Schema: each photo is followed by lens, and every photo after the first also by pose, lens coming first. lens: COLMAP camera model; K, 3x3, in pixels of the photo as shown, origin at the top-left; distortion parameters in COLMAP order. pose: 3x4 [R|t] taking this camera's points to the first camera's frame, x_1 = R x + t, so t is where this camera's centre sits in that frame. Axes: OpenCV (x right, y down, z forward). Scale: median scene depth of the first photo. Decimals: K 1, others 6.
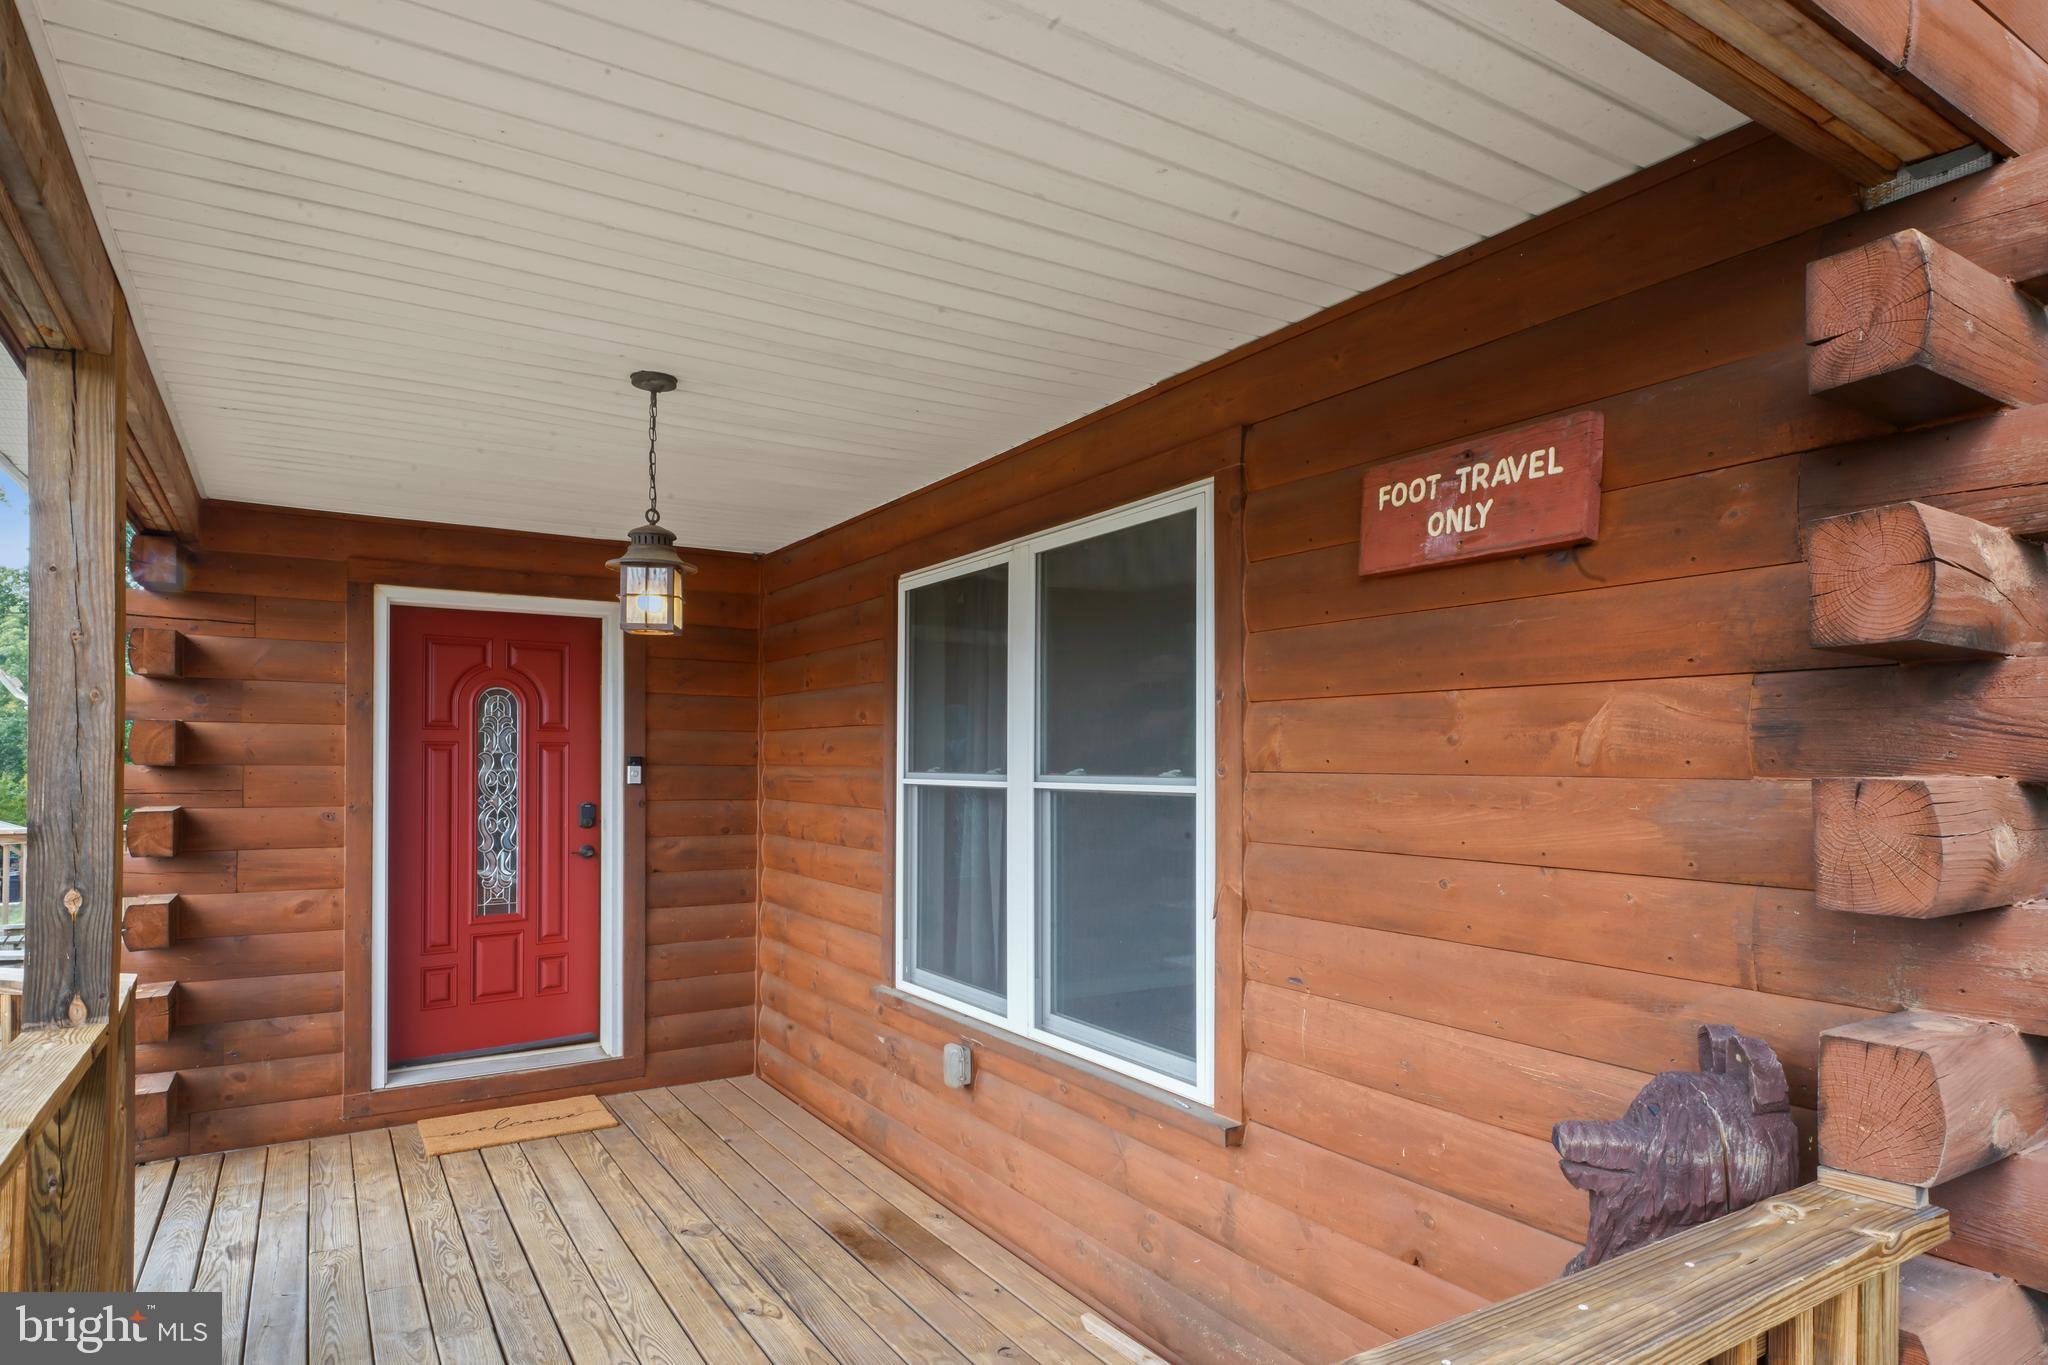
lens RADIAL K [[1141.8, 0, 1014.5], [0, 1141.8, 738.9], [0, 0, 1]] dist [-0.002003, -0.000485]
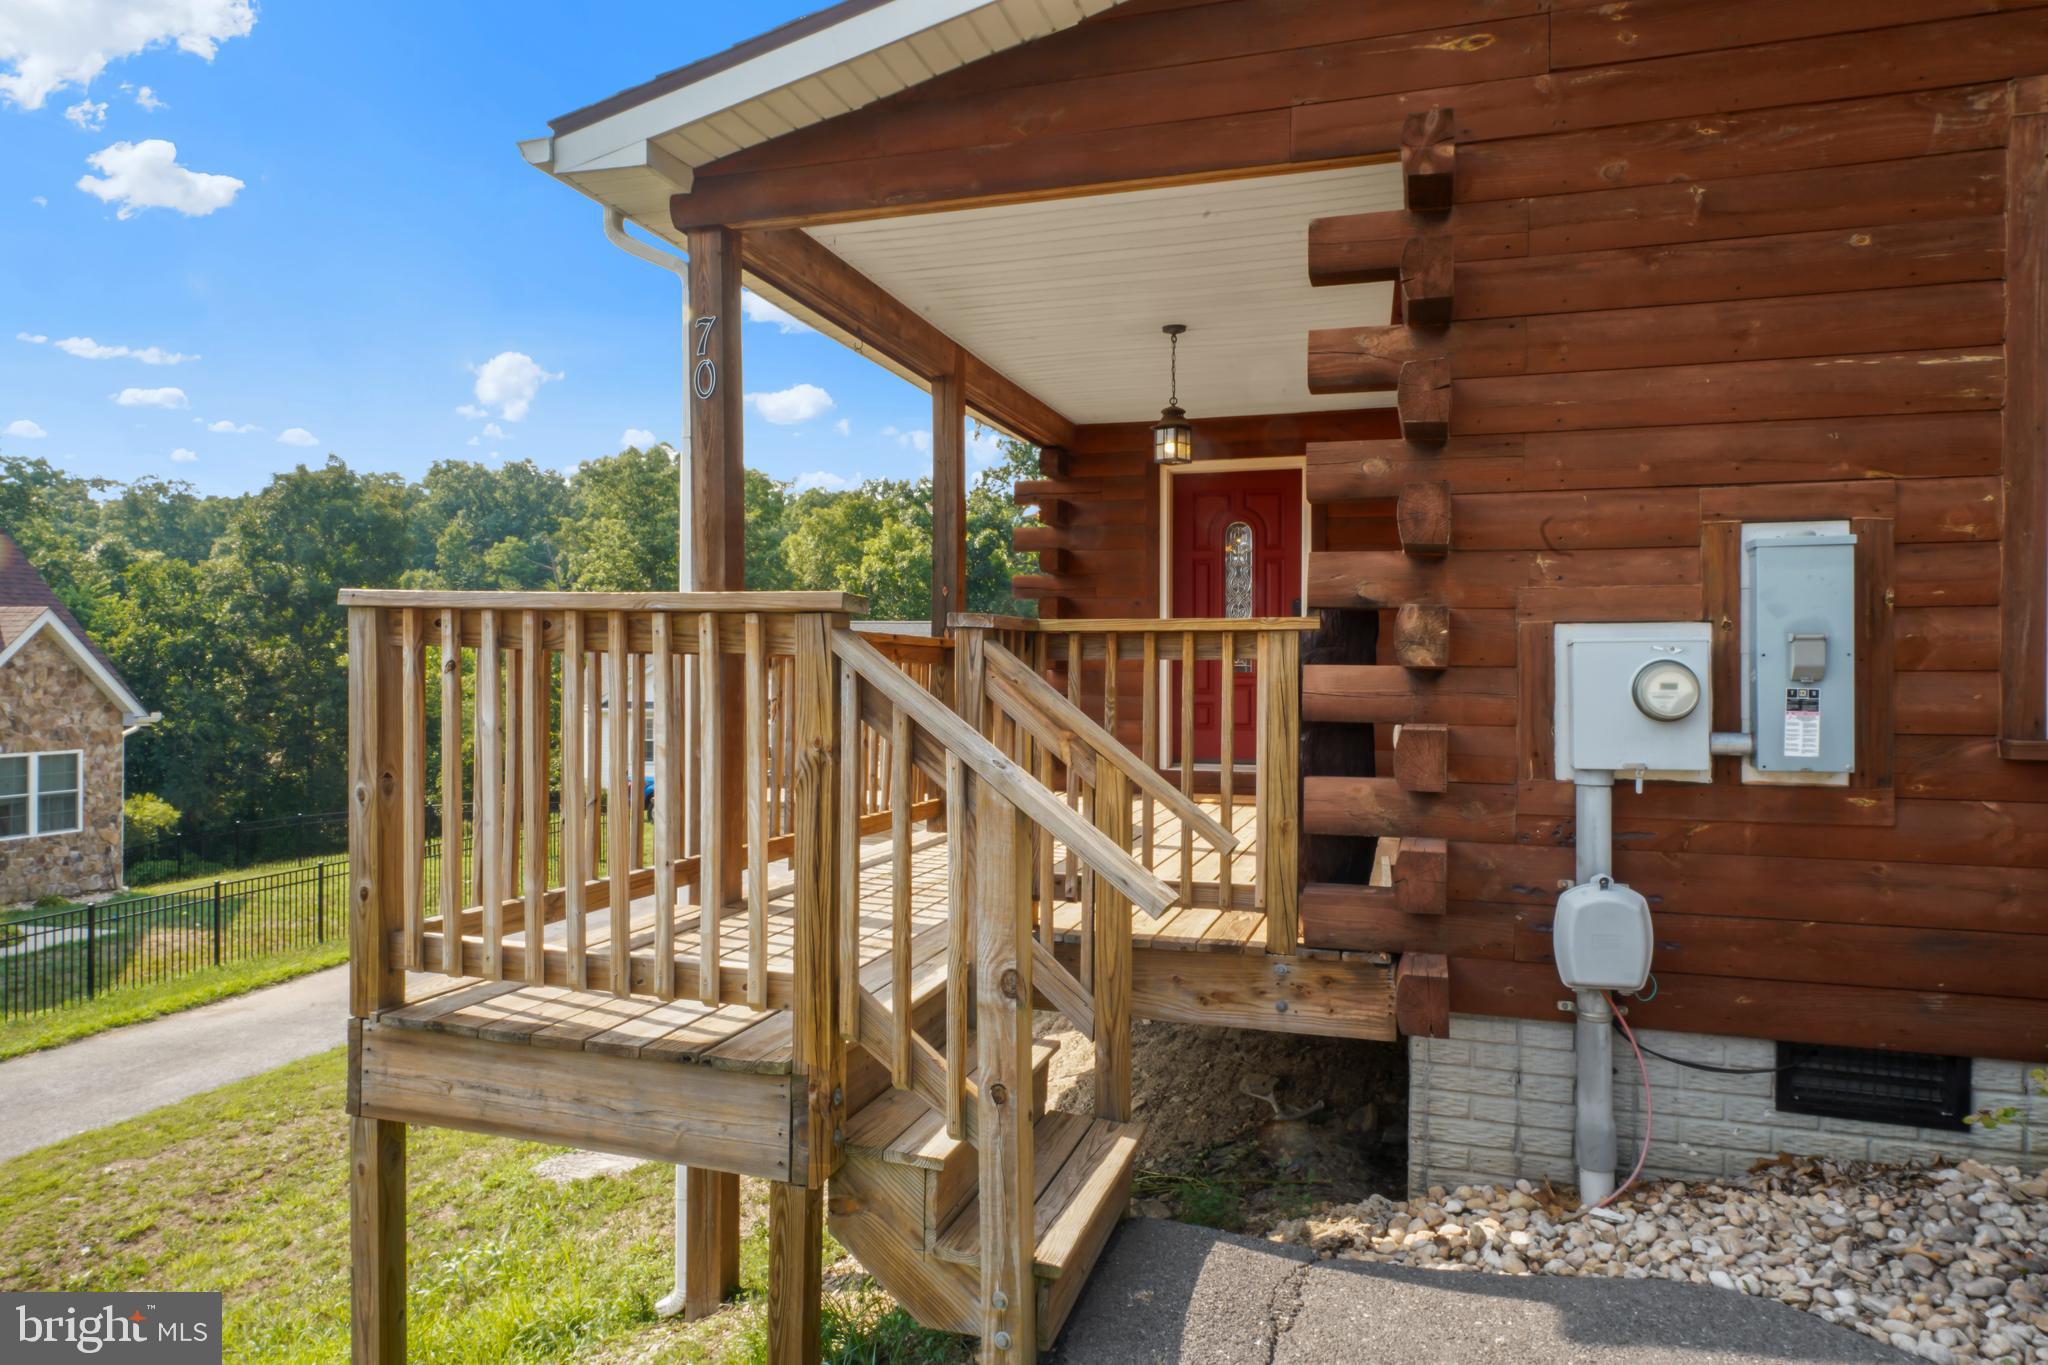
lens RADIAL K [[1320.6, 0, 1024.0], [0, 1320.6, 682.5], [0, 0, 1]] dist [0.004279, 0.002647]
pose [[0.662200, 0.007572, -0.749289, 0.726423], [0.010992, 0.999743, 0.019818, 0.139954], [0.749246, -0.021359, 0.661947, -0.400966]]
